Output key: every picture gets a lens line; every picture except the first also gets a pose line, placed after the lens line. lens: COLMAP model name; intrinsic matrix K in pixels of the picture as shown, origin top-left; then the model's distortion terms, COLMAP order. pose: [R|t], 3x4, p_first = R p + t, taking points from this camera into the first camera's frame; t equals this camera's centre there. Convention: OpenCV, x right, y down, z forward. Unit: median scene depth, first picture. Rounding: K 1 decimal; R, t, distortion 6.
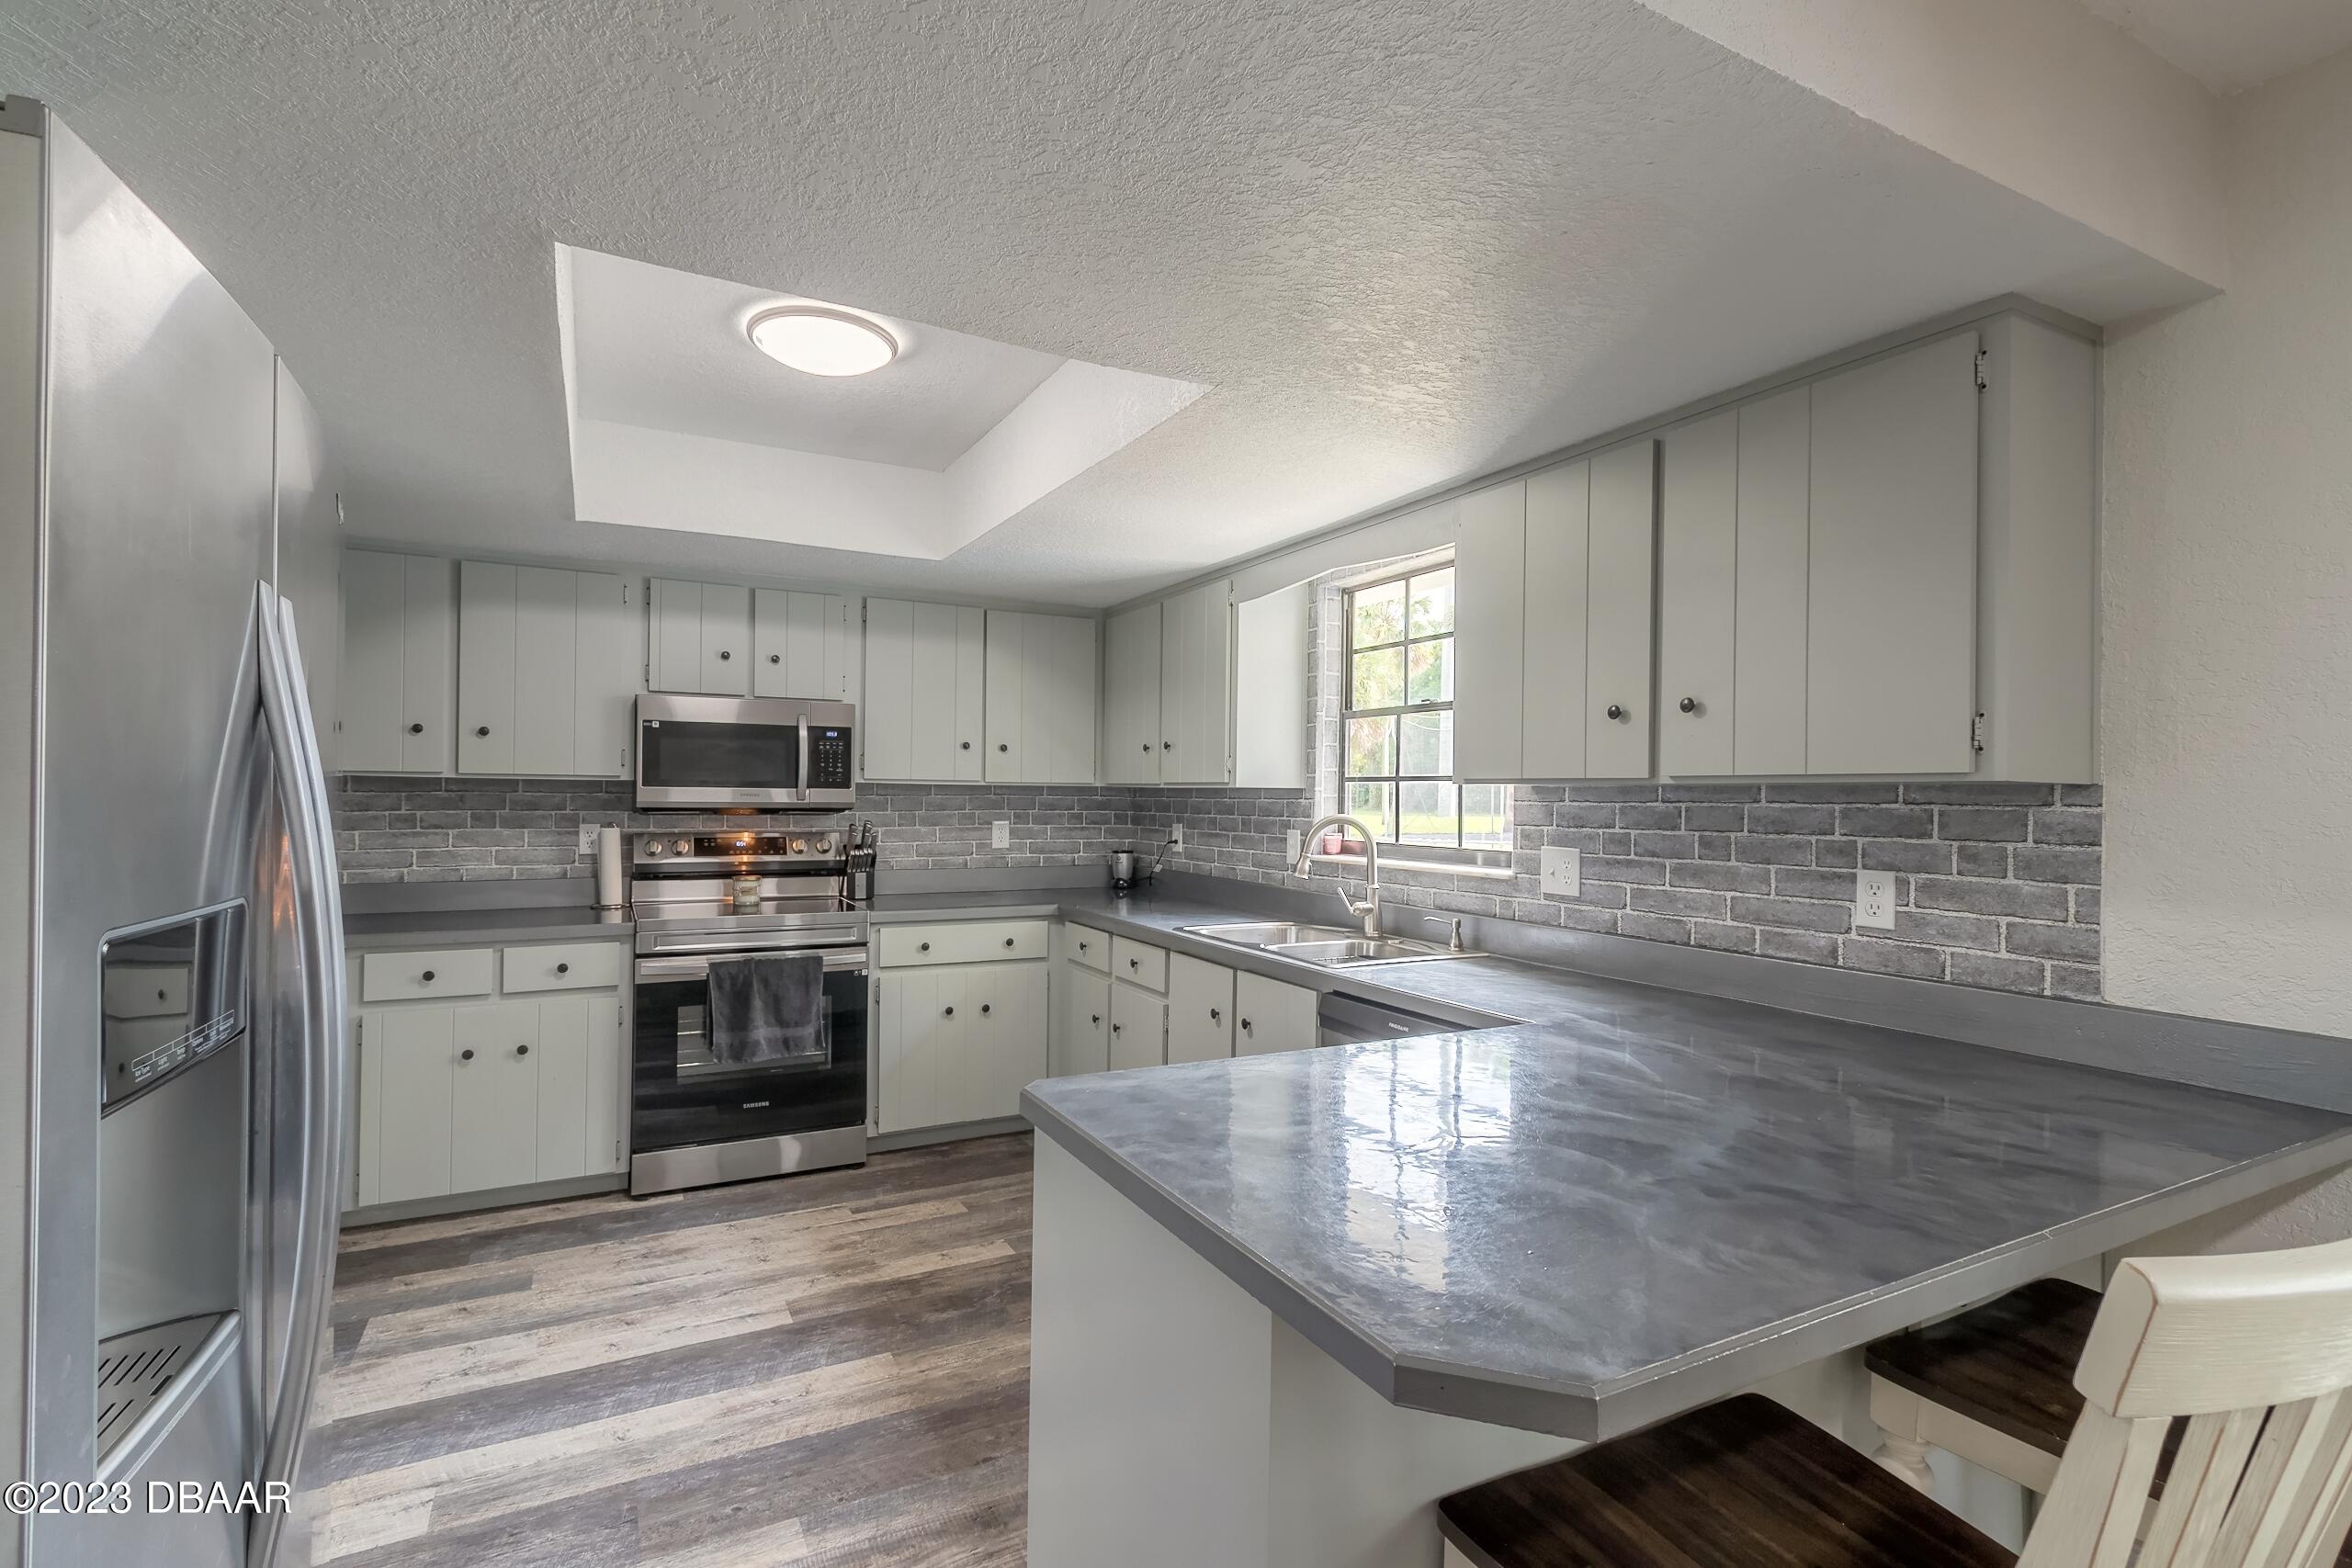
lens RADIAL K [[1080.3, 0, 1164.0], [0, 1080.3, 780.5], [0, 0, 1]] dist [0.002396, -0.000217]
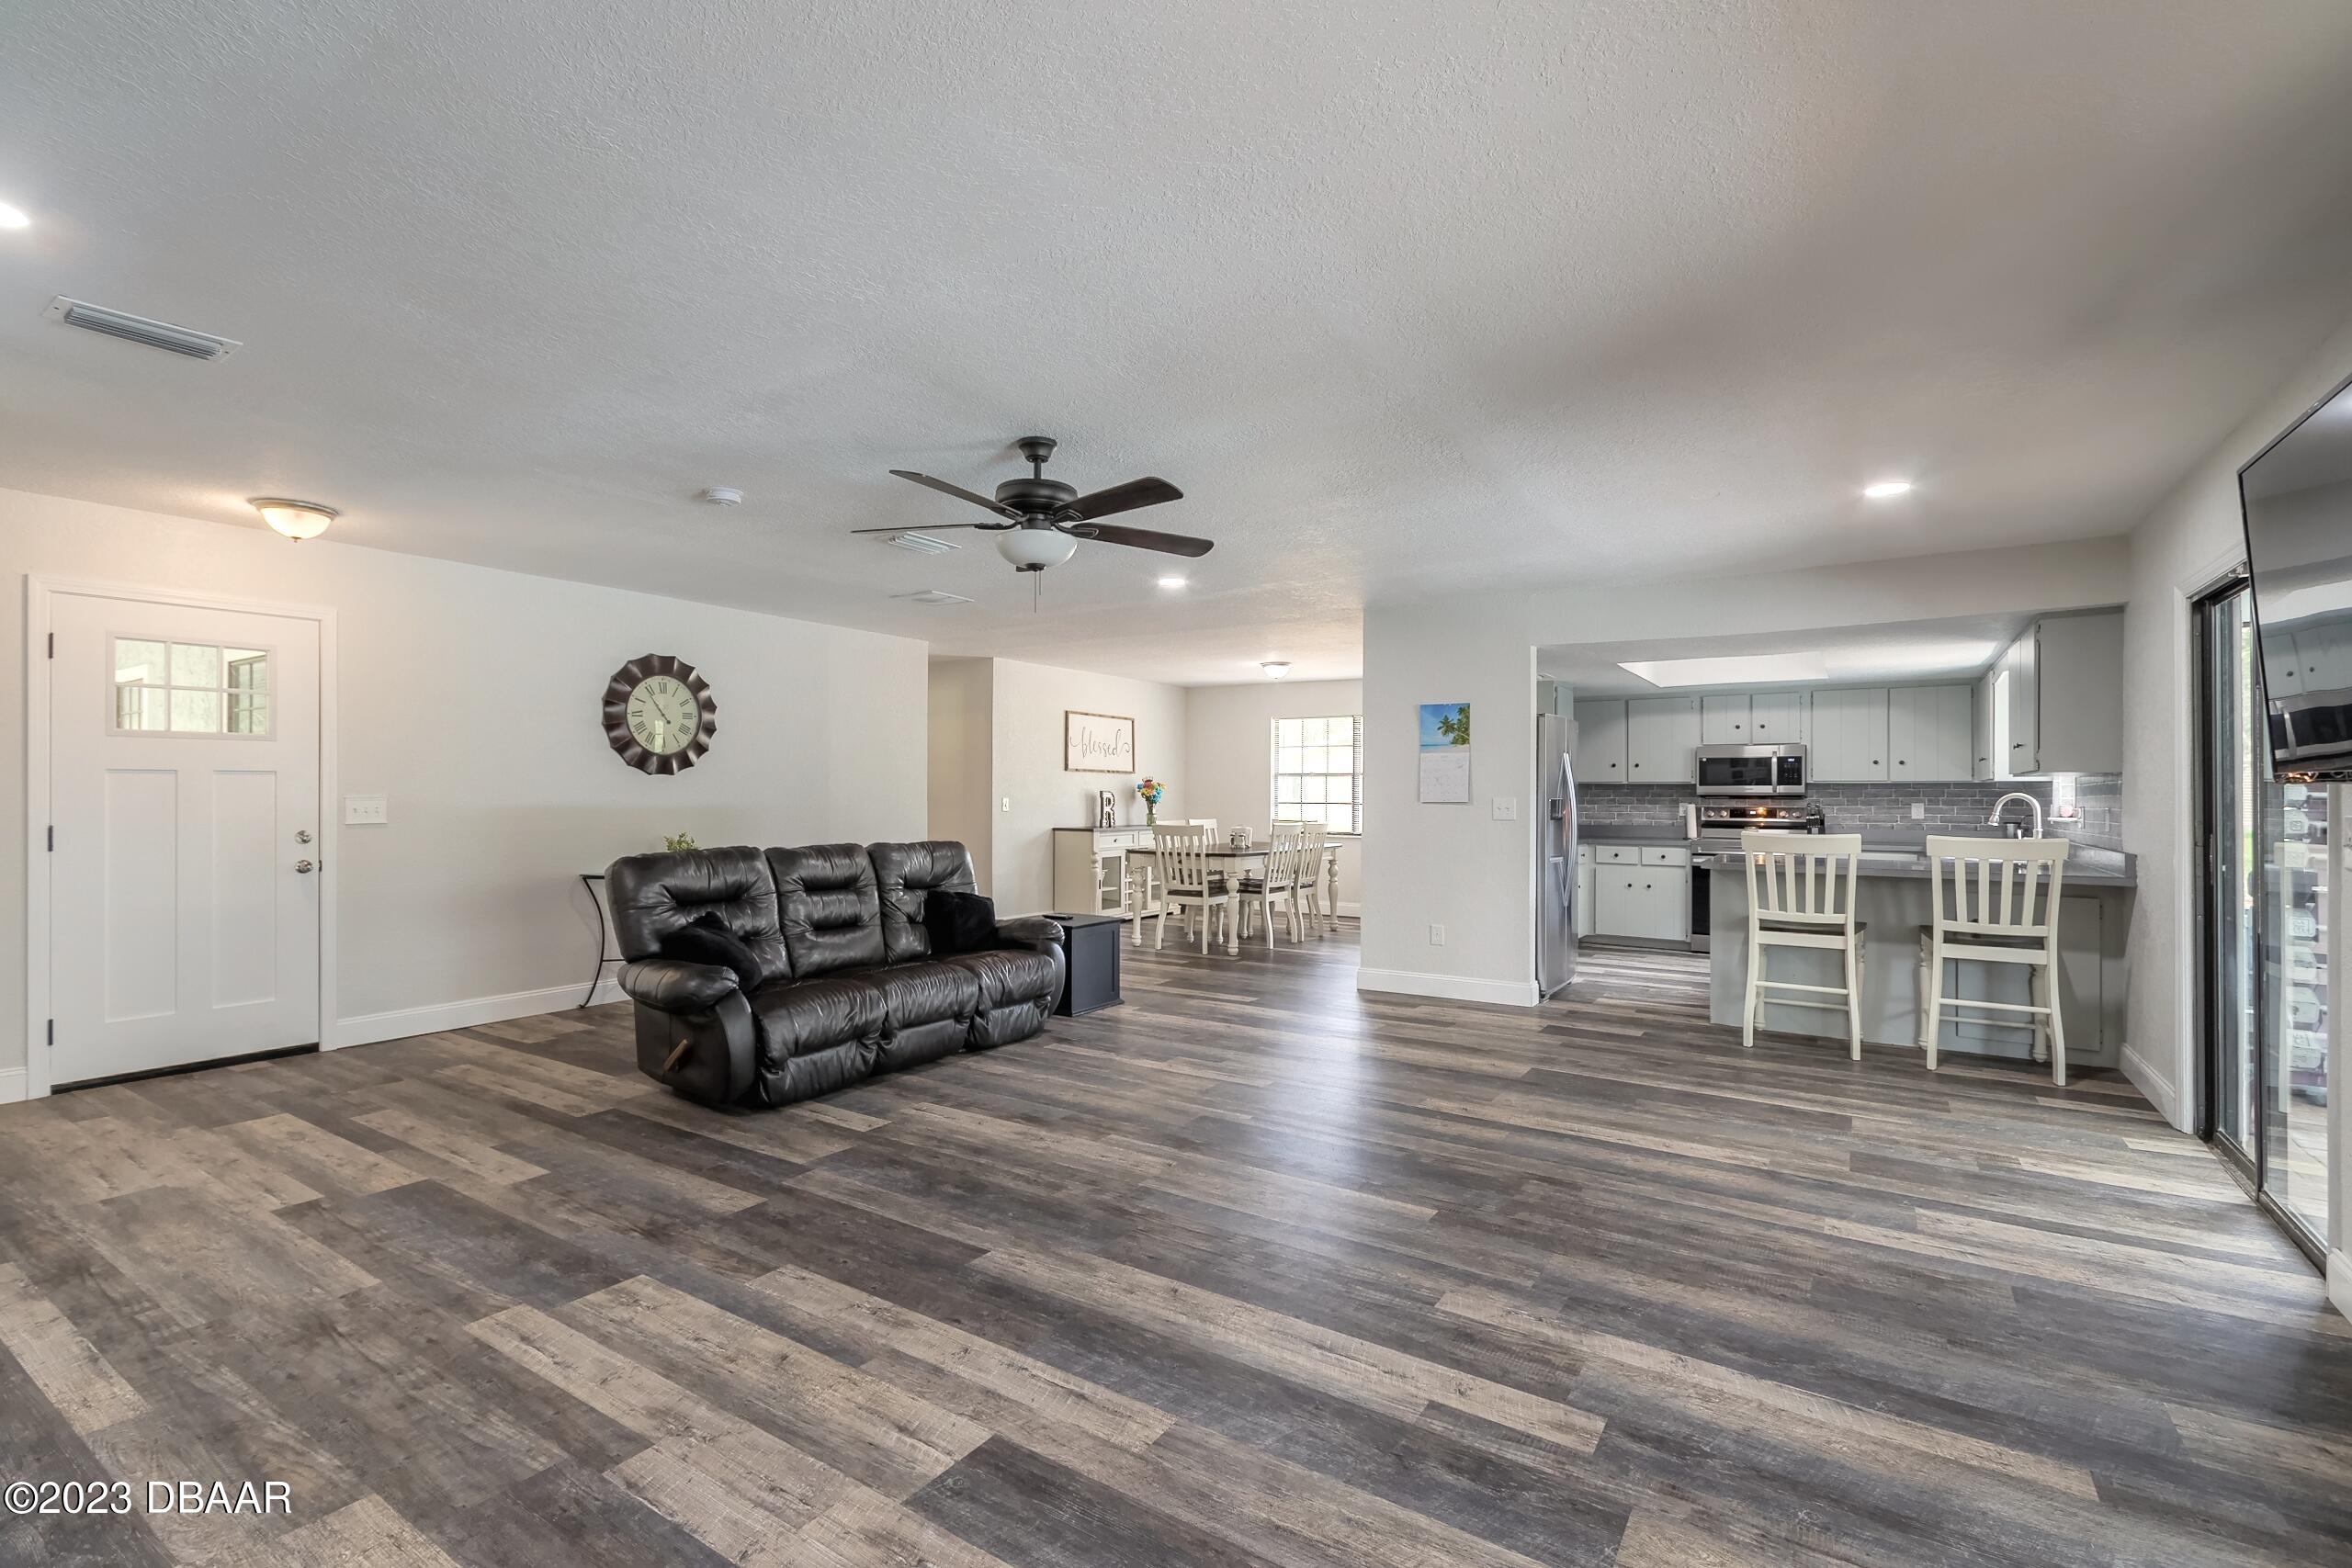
lens RADIAL K [[1080.3, 0, 1101.8], [0, 1080.3, 793.9], [0, 0, 1]] dist [0.002396, -0.000217]
pose [[0.452606, -0.009789, -0.891657, 0.989503], [0.014086, 0.999893, -0.003827, 0.012674], [0.891599, -0.010827, 0.452696, -1.182583]]
